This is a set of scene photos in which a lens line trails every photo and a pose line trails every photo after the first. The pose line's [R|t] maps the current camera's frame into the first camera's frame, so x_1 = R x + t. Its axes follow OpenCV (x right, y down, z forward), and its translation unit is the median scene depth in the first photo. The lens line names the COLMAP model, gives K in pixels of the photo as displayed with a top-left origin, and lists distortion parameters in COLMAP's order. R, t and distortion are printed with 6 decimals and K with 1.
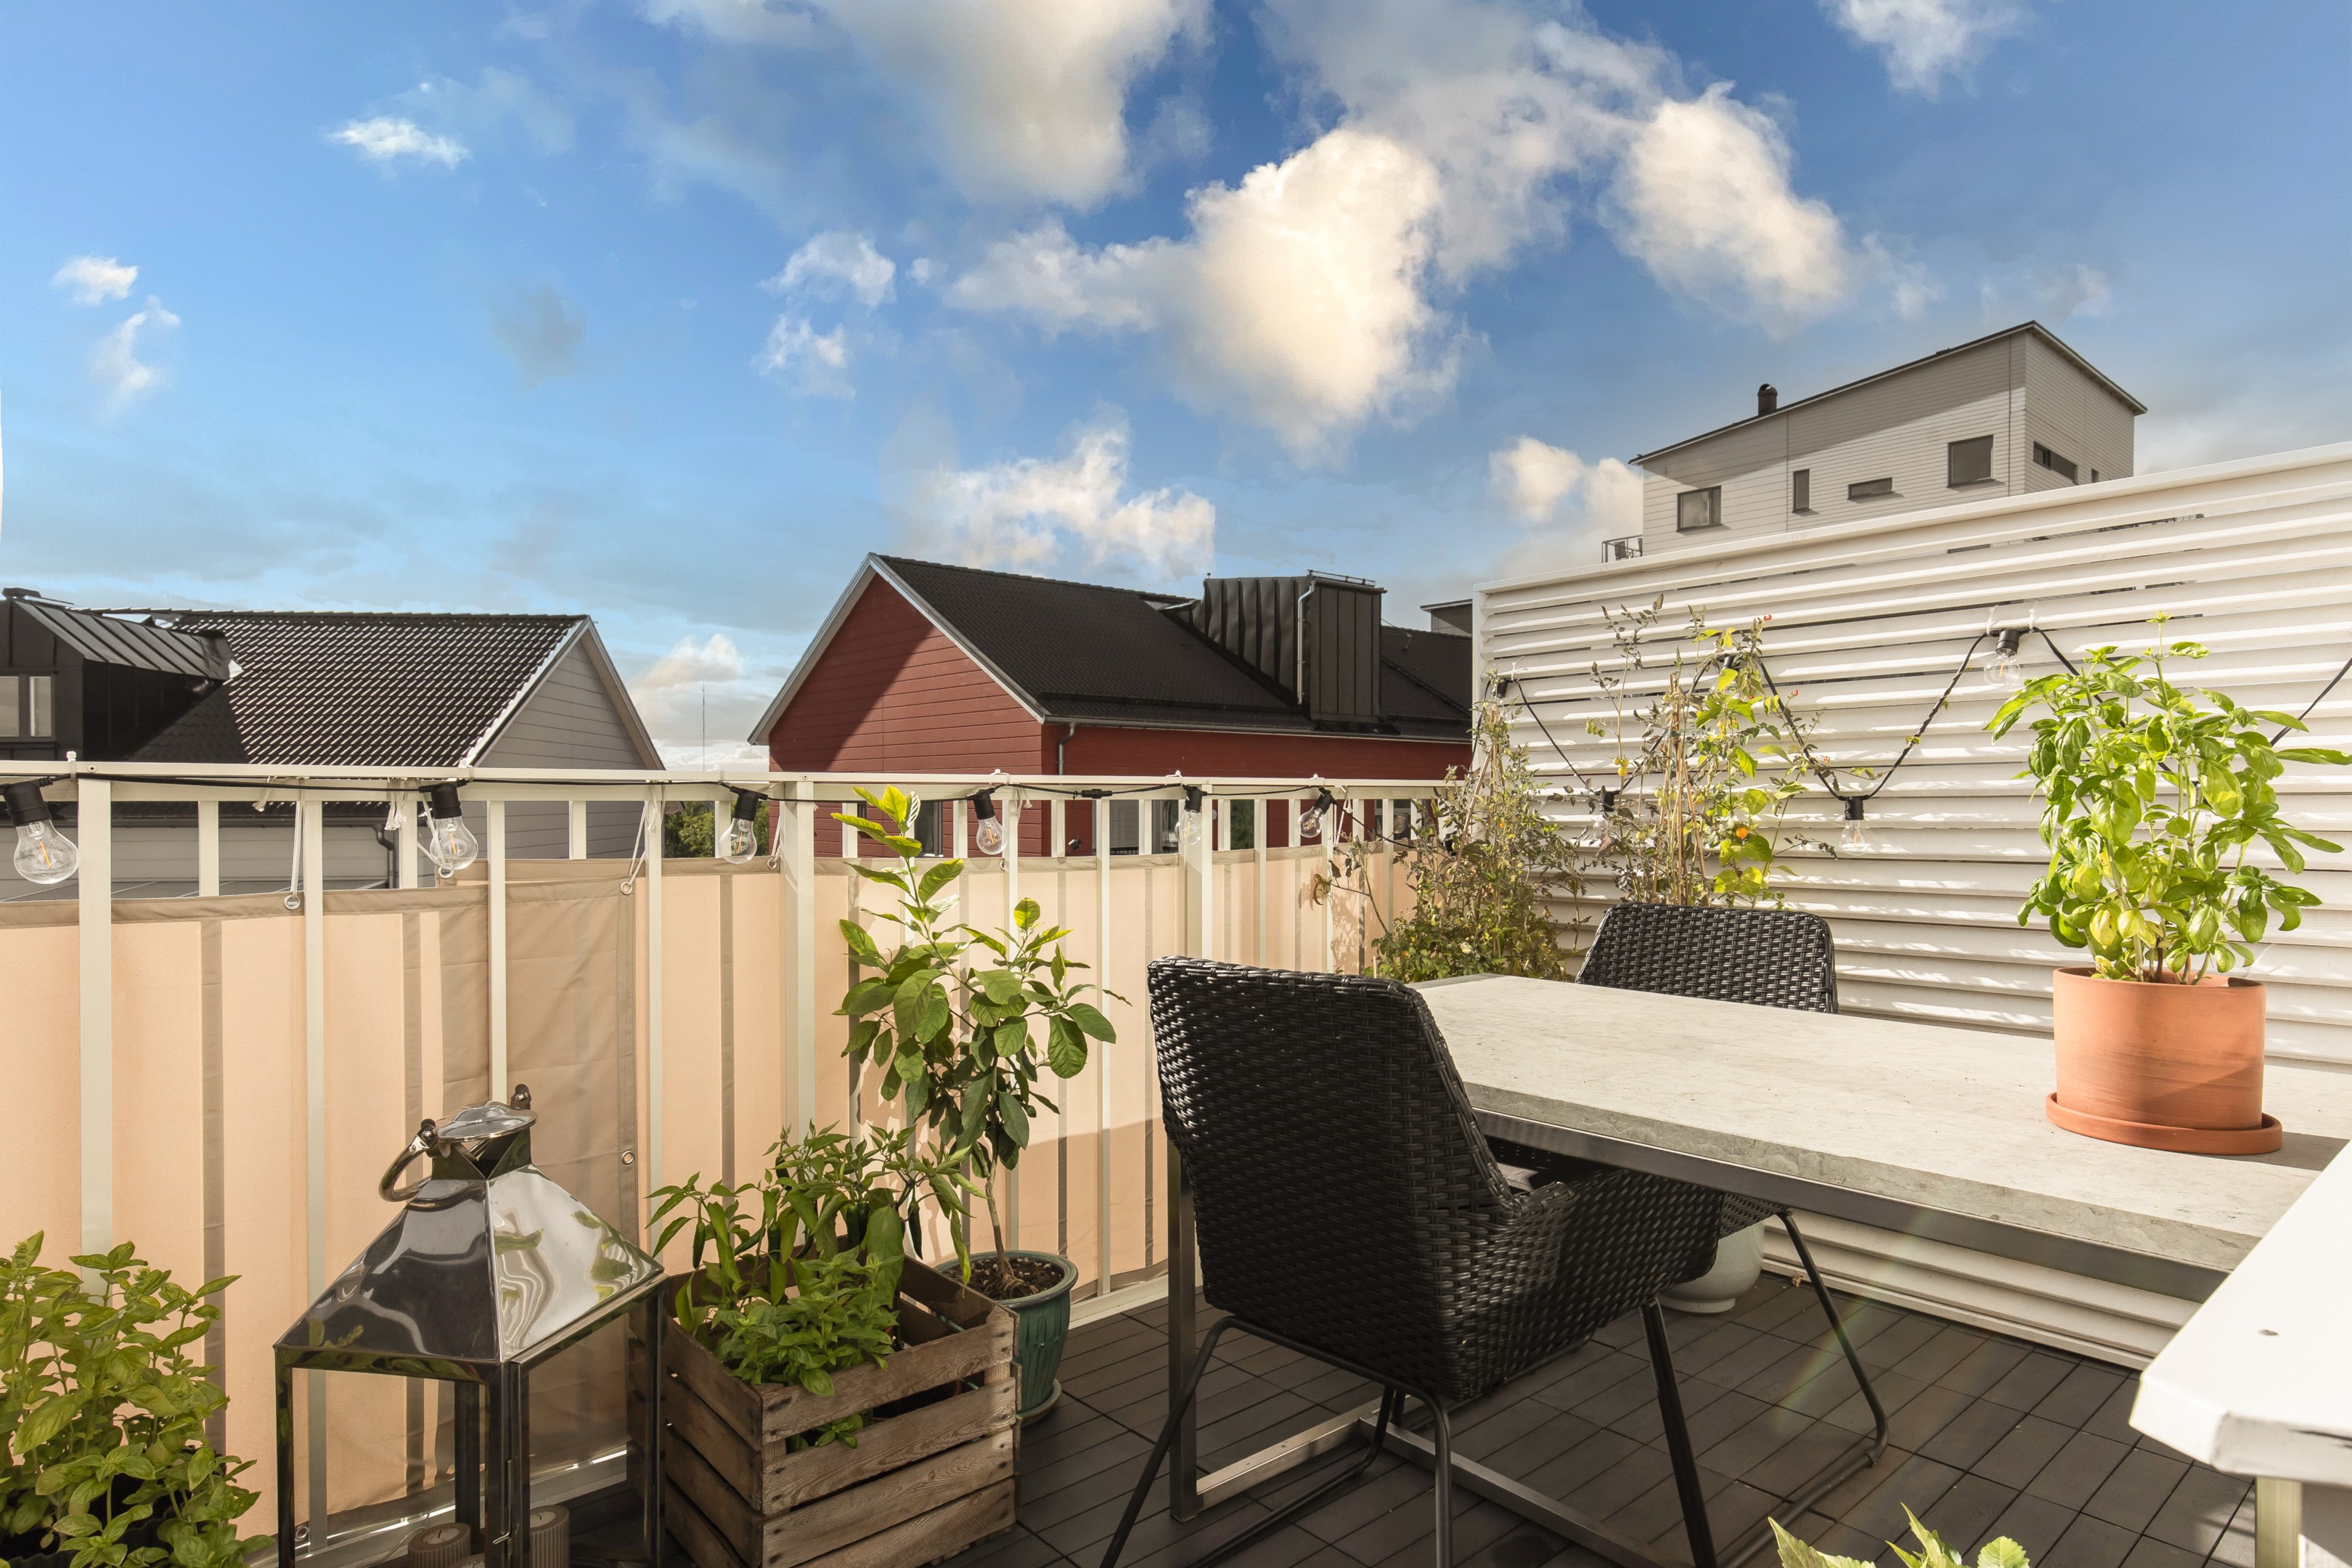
lens RADIAL K [[1280.3, 0, 1176.0], [0, 1280.3, 784.0], [0, 0, 1]] dist [0.004309, 0.000798]
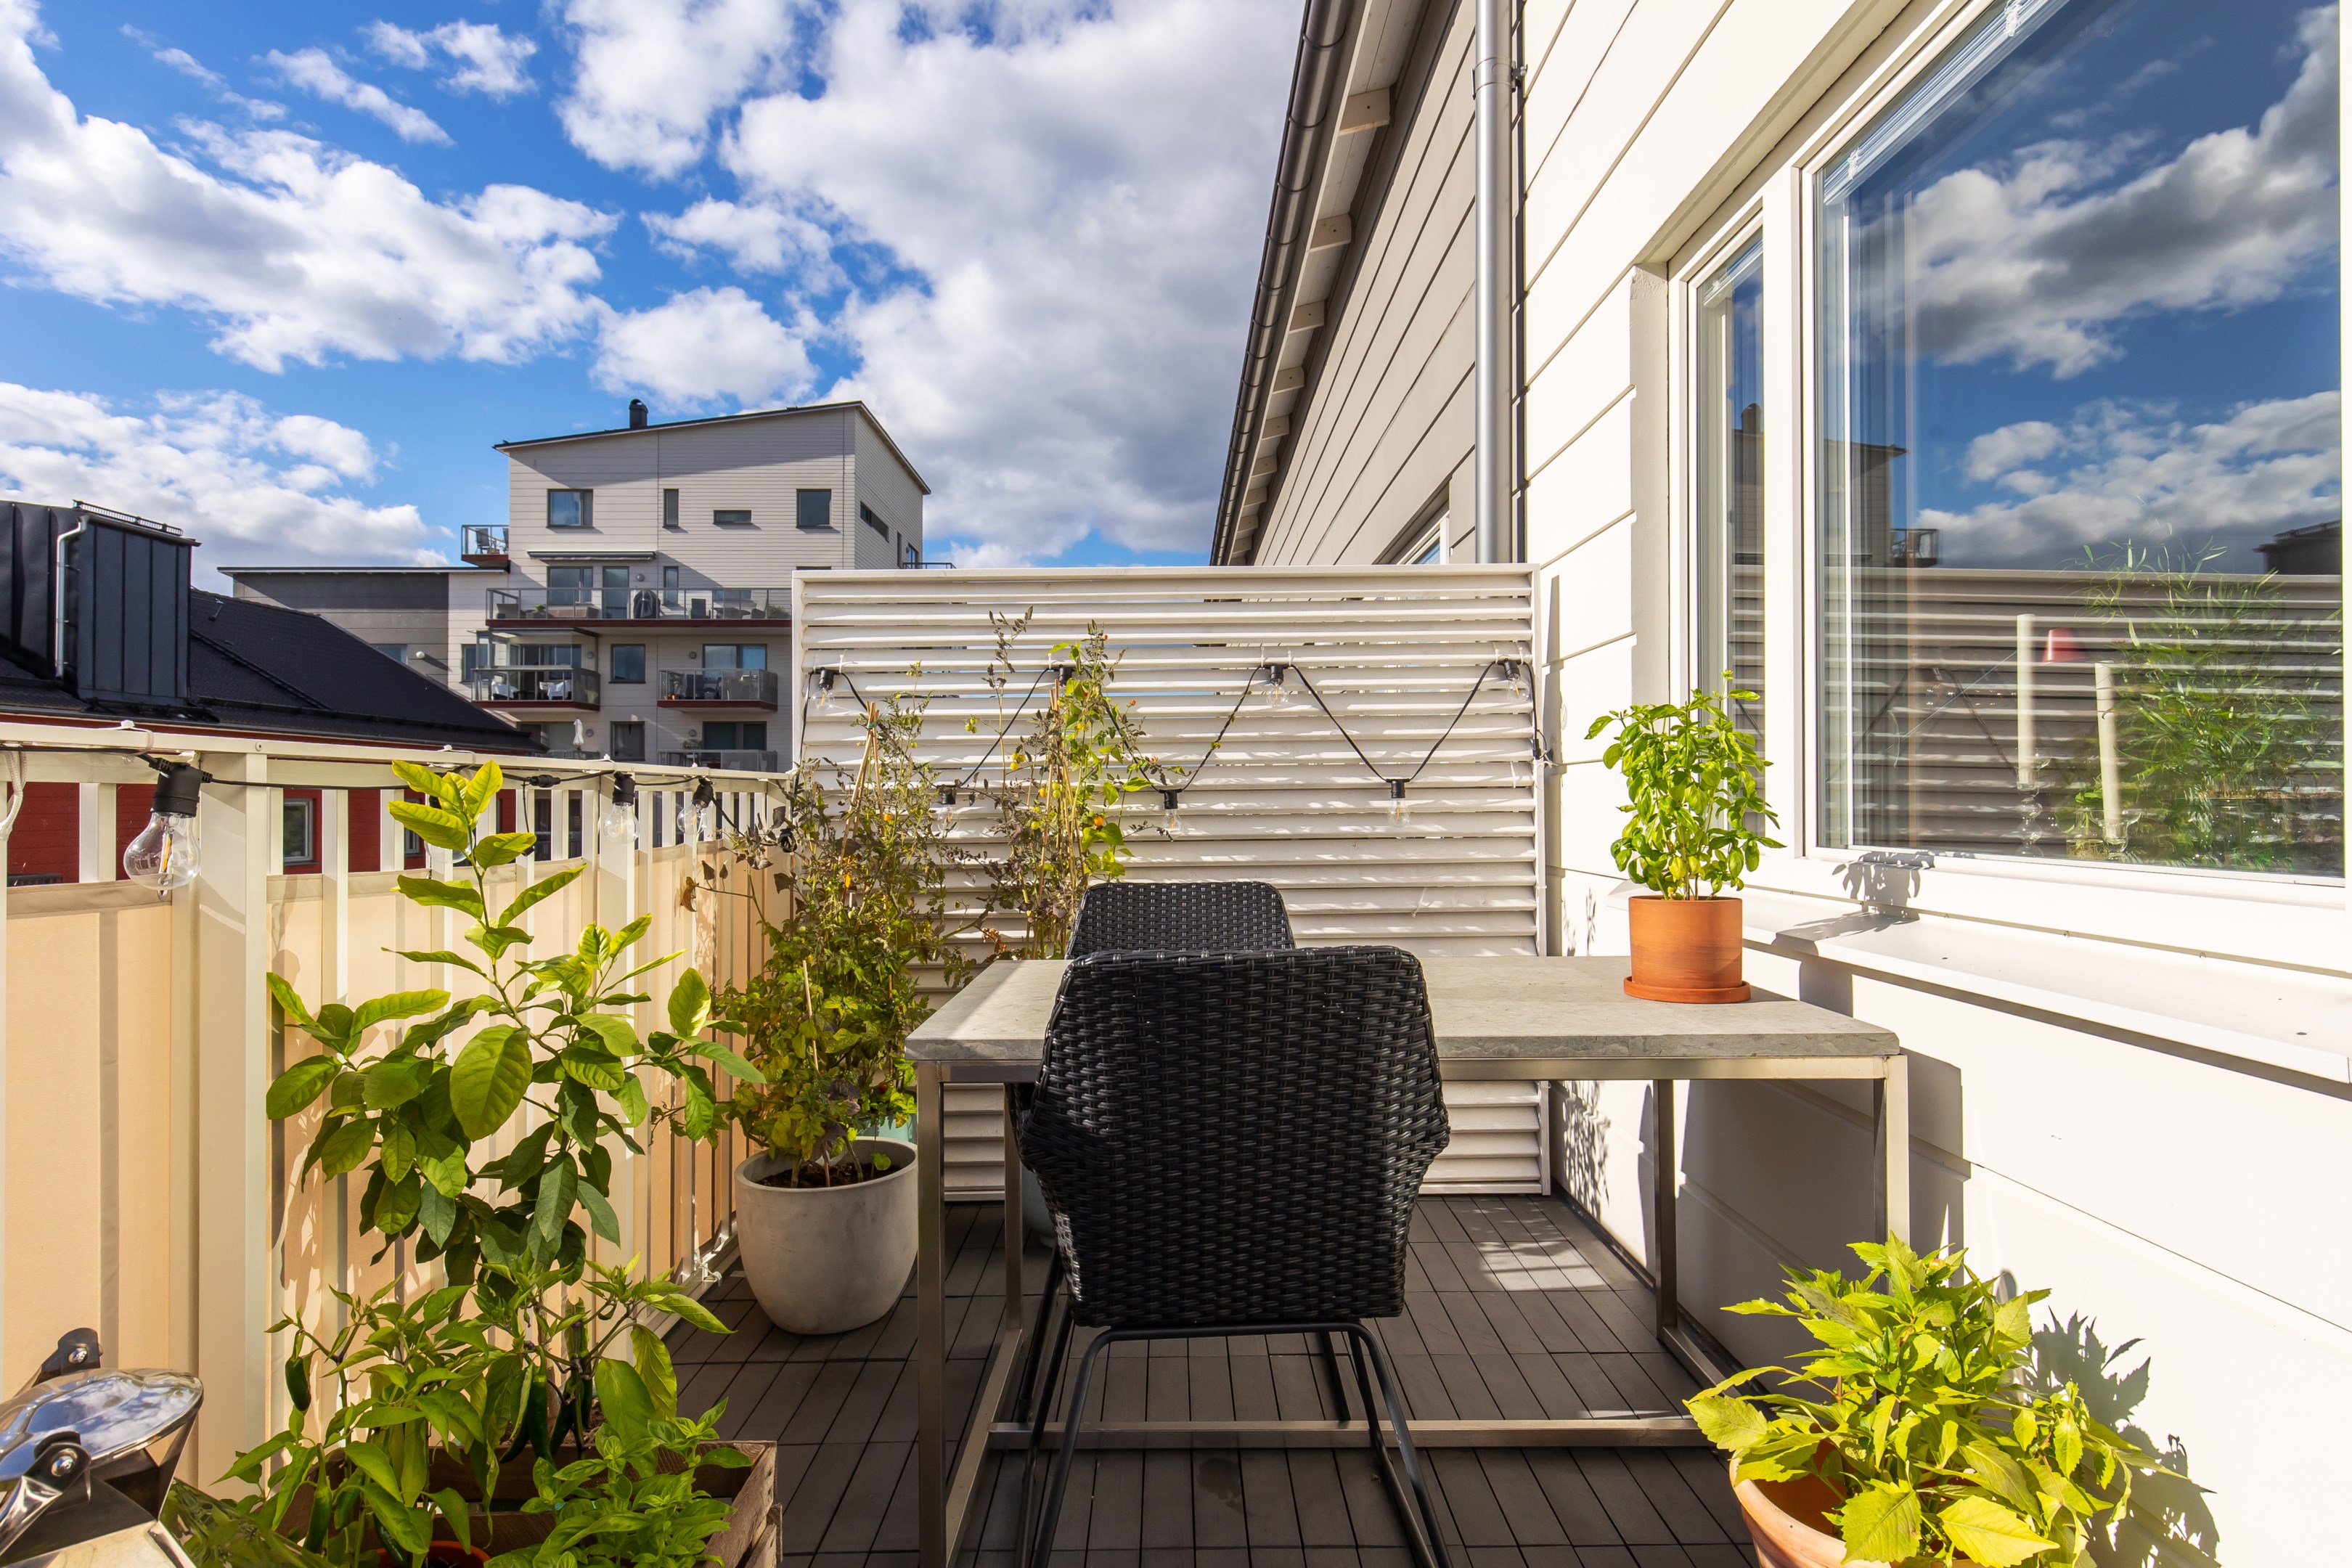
lens RADIAL K [[1254.4, 0, 1176.0], [0, 1254.4, 784.0], [0, 0, 1]] dist [0.001425, -0.011974]
pose [[0.647517, 0.008594, 0.762002, -0.182845], [-0.006702, 0.999962, -0.005583, 0.005138], [-0.762021, -0.001492, 0.647550, 0.106304]]
